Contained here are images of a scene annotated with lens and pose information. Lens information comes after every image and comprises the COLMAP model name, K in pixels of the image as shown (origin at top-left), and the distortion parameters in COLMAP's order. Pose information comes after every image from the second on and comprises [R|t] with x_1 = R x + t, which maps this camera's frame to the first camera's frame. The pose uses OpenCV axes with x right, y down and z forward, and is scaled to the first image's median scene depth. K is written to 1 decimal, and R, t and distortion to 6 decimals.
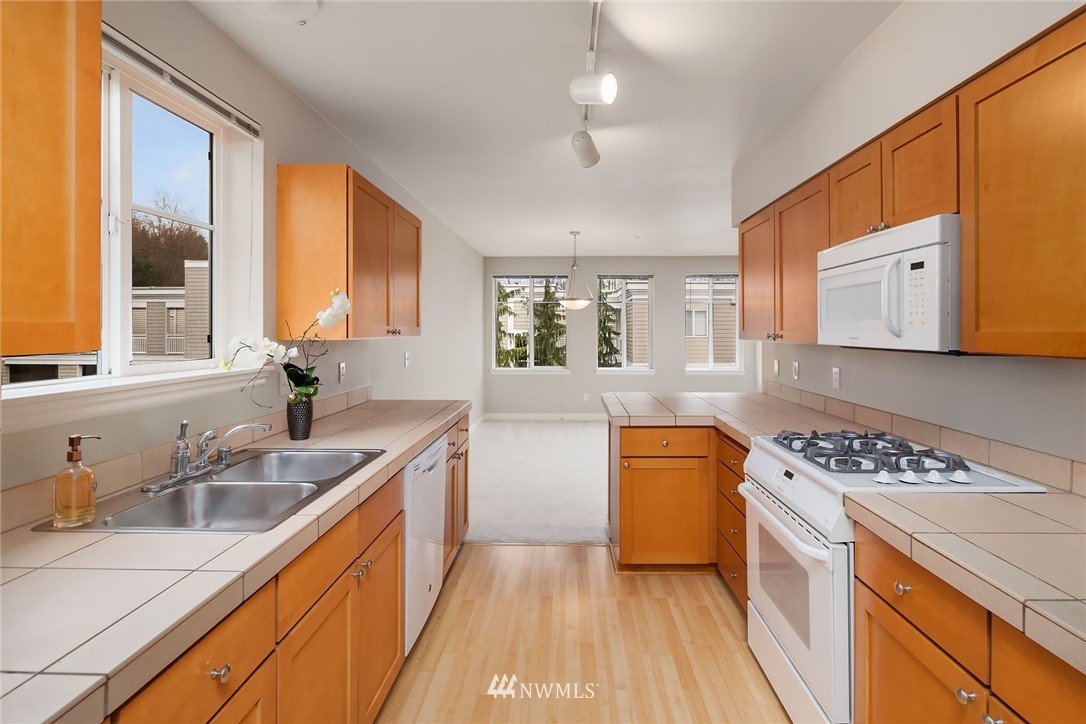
lens RADIAL K [[531.5, 0, 567.2], [0, 531.5, 324.5], [0, 0, 1]] dist [0.003922, -0.002952]
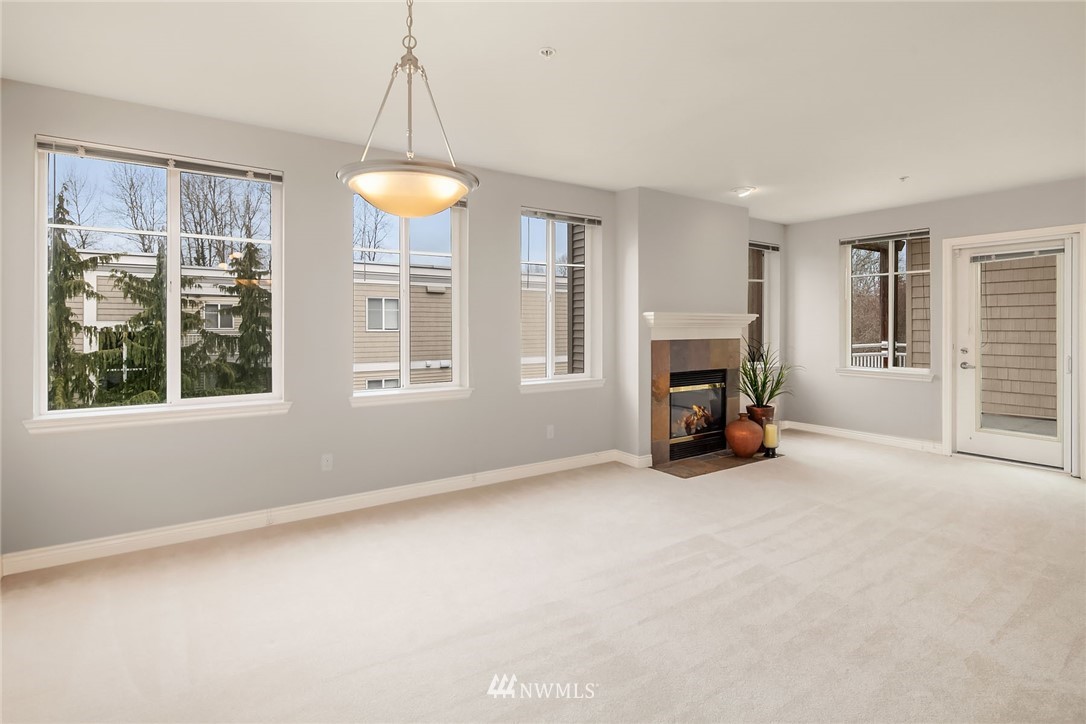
lens RADIAL K [[531.5, 0, 545.3], [0, 531.5, 325.0], [0, 0, 1]] dist [0.003922, -0.002952]
pose [[0.822423, 0.001613, 0.568874, -0.183766], [-0.006543, 0.999957, 0.006623, 0.057363], [-0.568839, -0.009169, 0.822398, 1.502969]]
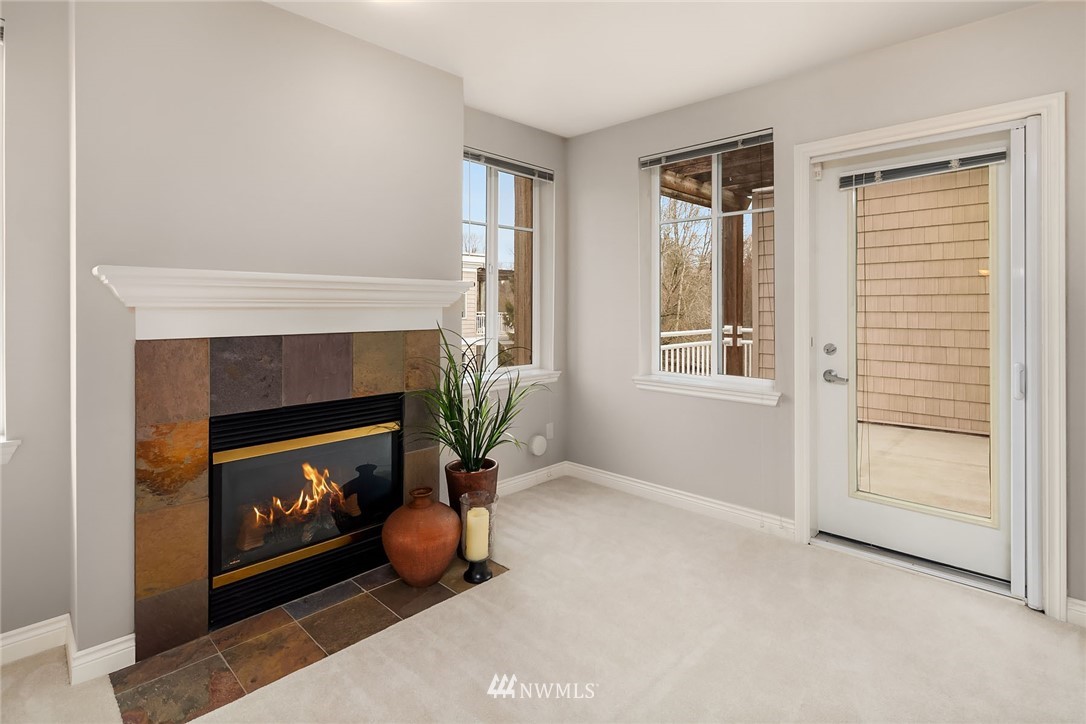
lens RADIAL K [[531.5, 0, 540.6], [0, 531.5, 307.0], [0, 0, 1]] dist [0.003922, -0.002952]
pose [[0.693852, 0.000033, 0.720117, 0.902276], [-0.005961, 0.999966, 0.005698, 0.066045], [-0.720093, -0.008246, 0.693829, 1.871612]]
